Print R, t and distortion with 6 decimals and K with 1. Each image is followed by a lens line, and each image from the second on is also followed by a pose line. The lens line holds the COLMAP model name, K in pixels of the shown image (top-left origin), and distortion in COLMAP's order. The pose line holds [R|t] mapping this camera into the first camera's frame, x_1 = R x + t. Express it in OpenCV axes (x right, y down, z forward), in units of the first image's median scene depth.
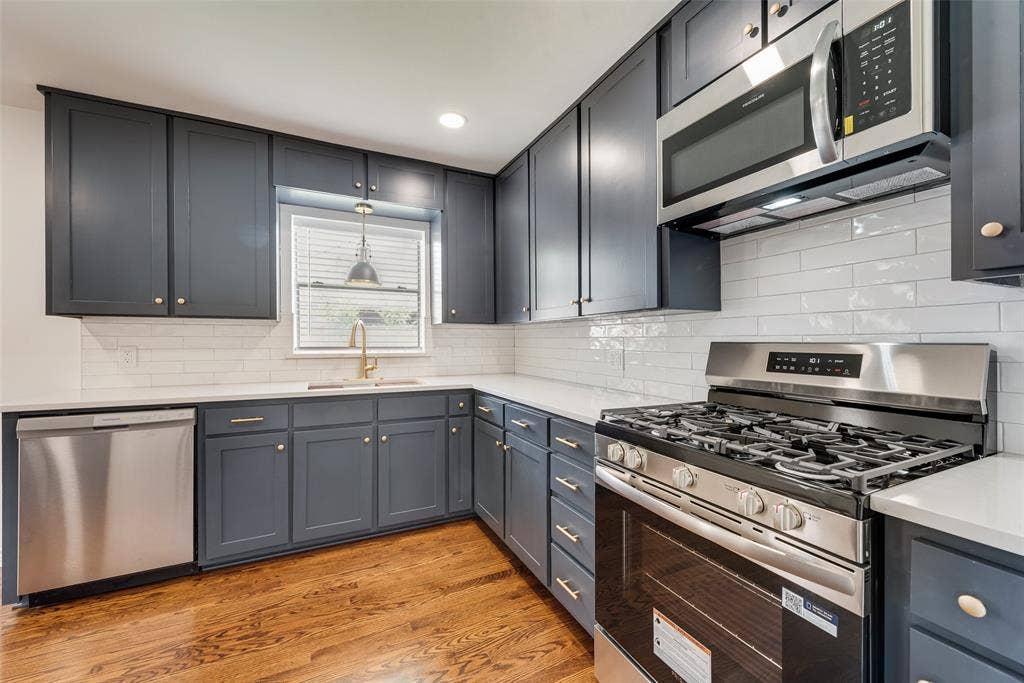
lens RADIAL K [[401.2, 0, 510.5], [0, 401.2, 340.9], [0, 0, 1]] dist [0.010173, -0.002598]
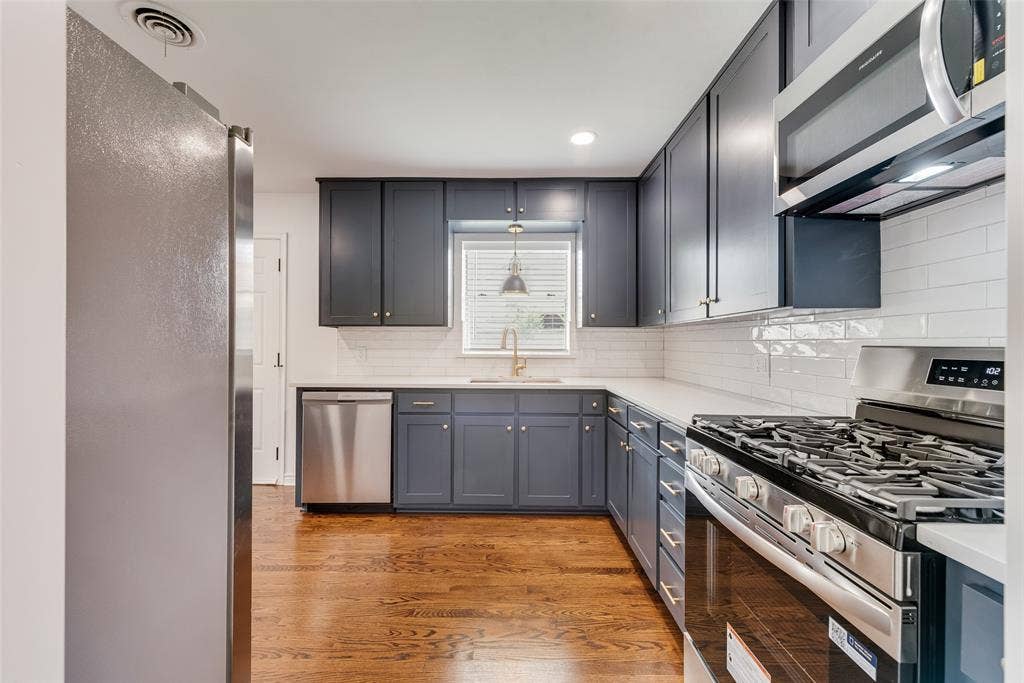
lens RADIAL K [[401.2, 0, 508.6], [0, 401.2, 342.0], [0, 0, 1]] dist [0.010173, -0.002598]
pose [[0.897318, 0.001719, -0.441382, 0.188839], [-0.003801, 0.999985, -0.003834, 0.000378], [0.441369, 0.005118, 0.897311, -0.058348]]
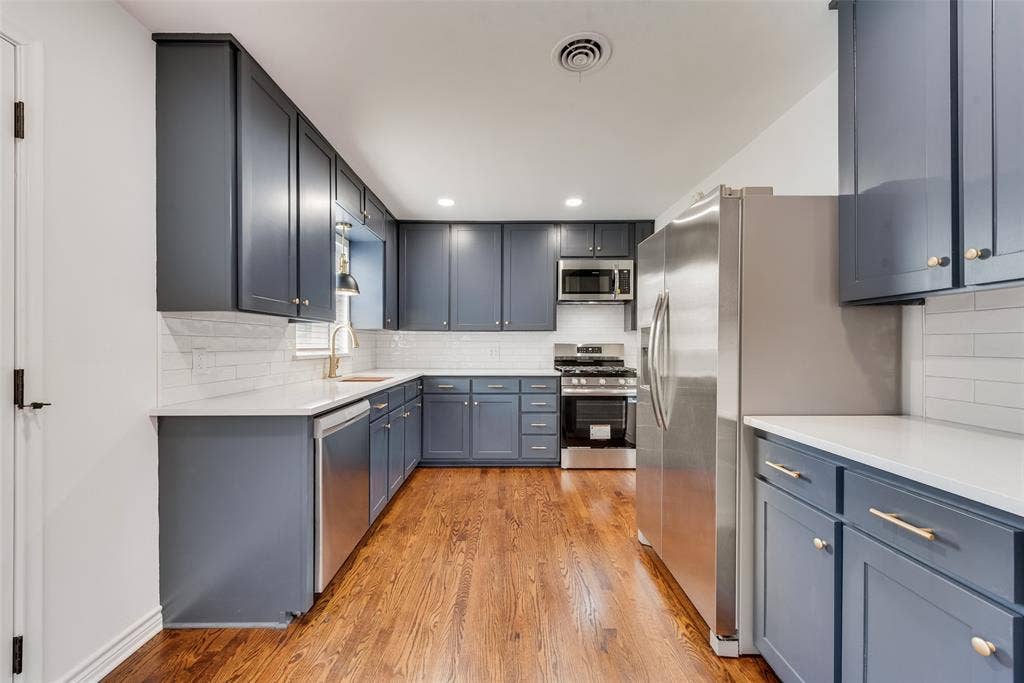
lens RADIAL K [[401.2, 0, 511.6], [0, 401.2, 338.9], [0, 0, 1]] dist [0.010173, -0.002598]
pose [[0.426661, 0.007617, 0.904379, -1.730898], [-0.003105, 0.999971, -0.006957, -0.007242], [-0.904406, 0.000161, 0.426673, 0.115844]]
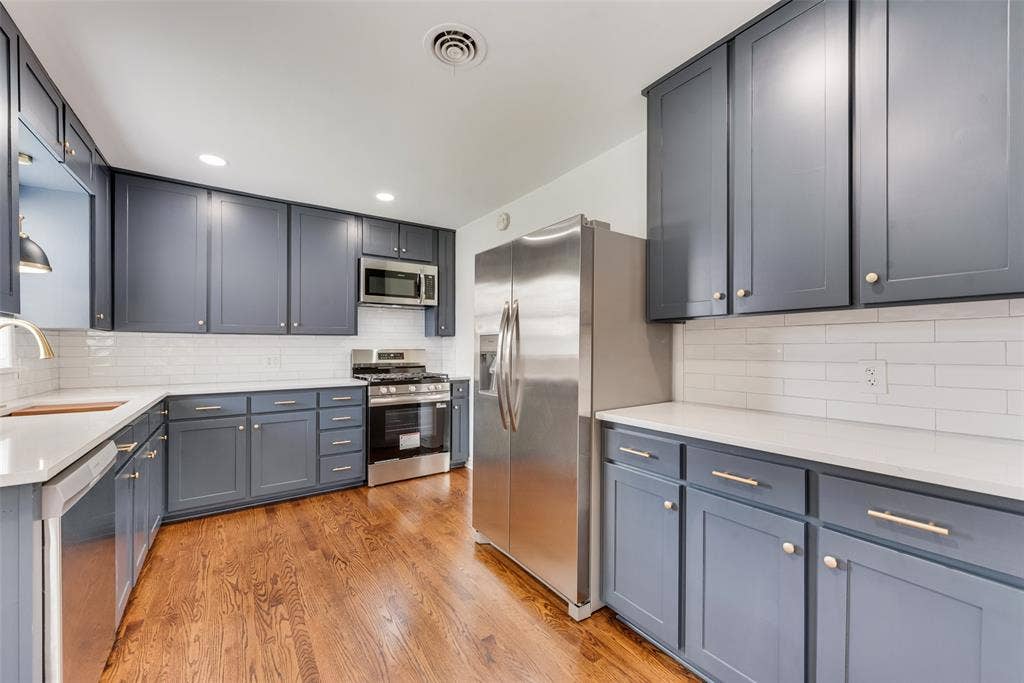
lens RADIAL K [[401.2, 0, 512.3], [0, 401.2, 345.5], [0, 0, 1]] dist [0.010173, -0.002598]
pose [[-0.158811, 0.001272, 0.987308, -1.716228], [-0.003357, 0.999993, -0.001828, -0.016135], [-0.987303, -0.003604, -0.158806, 0.387384]]
